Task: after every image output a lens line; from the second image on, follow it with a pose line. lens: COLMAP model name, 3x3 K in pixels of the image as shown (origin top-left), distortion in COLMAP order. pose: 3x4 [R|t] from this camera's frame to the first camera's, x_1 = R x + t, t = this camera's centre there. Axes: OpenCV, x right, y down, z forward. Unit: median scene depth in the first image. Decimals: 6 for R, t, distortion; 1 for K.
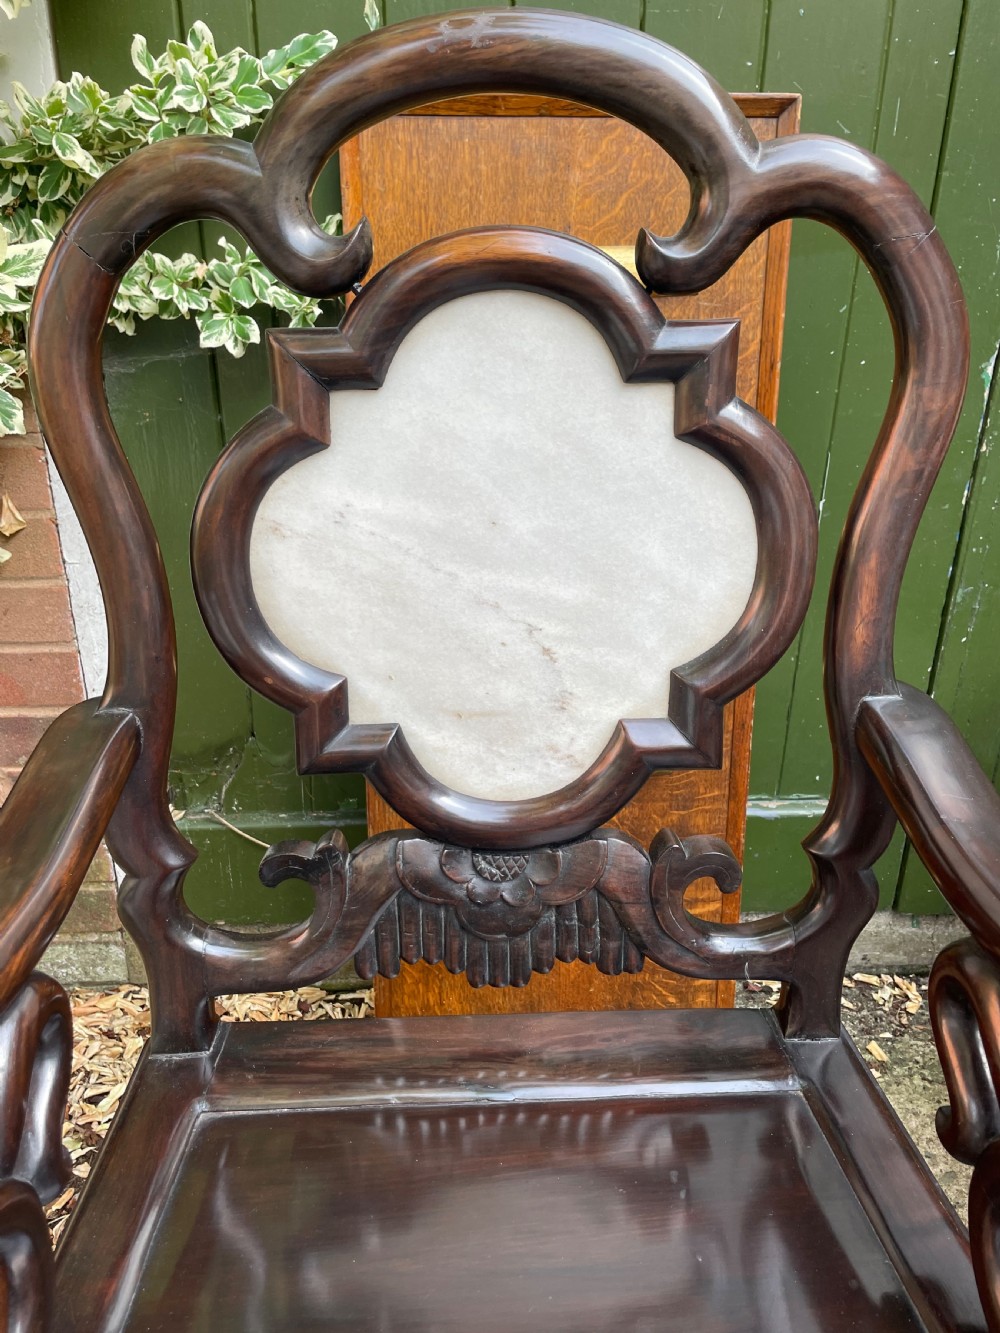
lens RADIAL K [[1047.9, 0, 495.7], [0, 1047.9, 667.7], [0, 0, 1]] dist [0.054739, -0.074389]
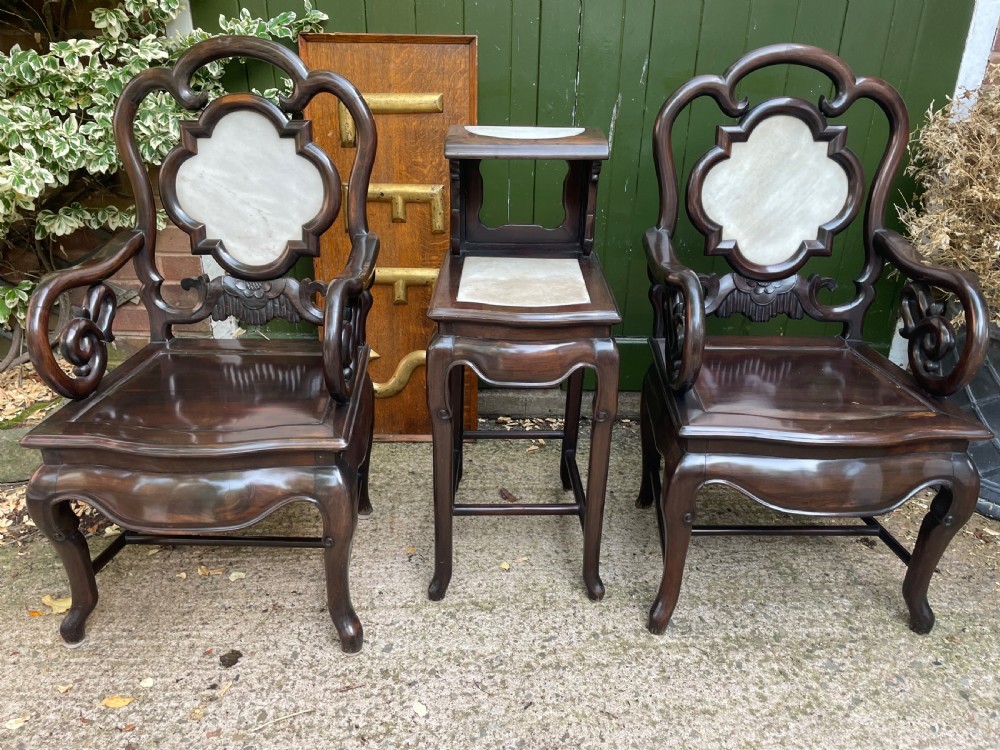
lens RADIAL K [[773.4, 0, 504.5], [0, 773.4, 385.2], [0, 0, 1]] dist [0.082041, -0.120713]
pose [[0.999286, 0.022819, -0.030116, 0.406703], [-0.022306, 0.999603, 0.017235, 0.263267], [0.030497, -0.016551, 0.999398, -0.872082]]
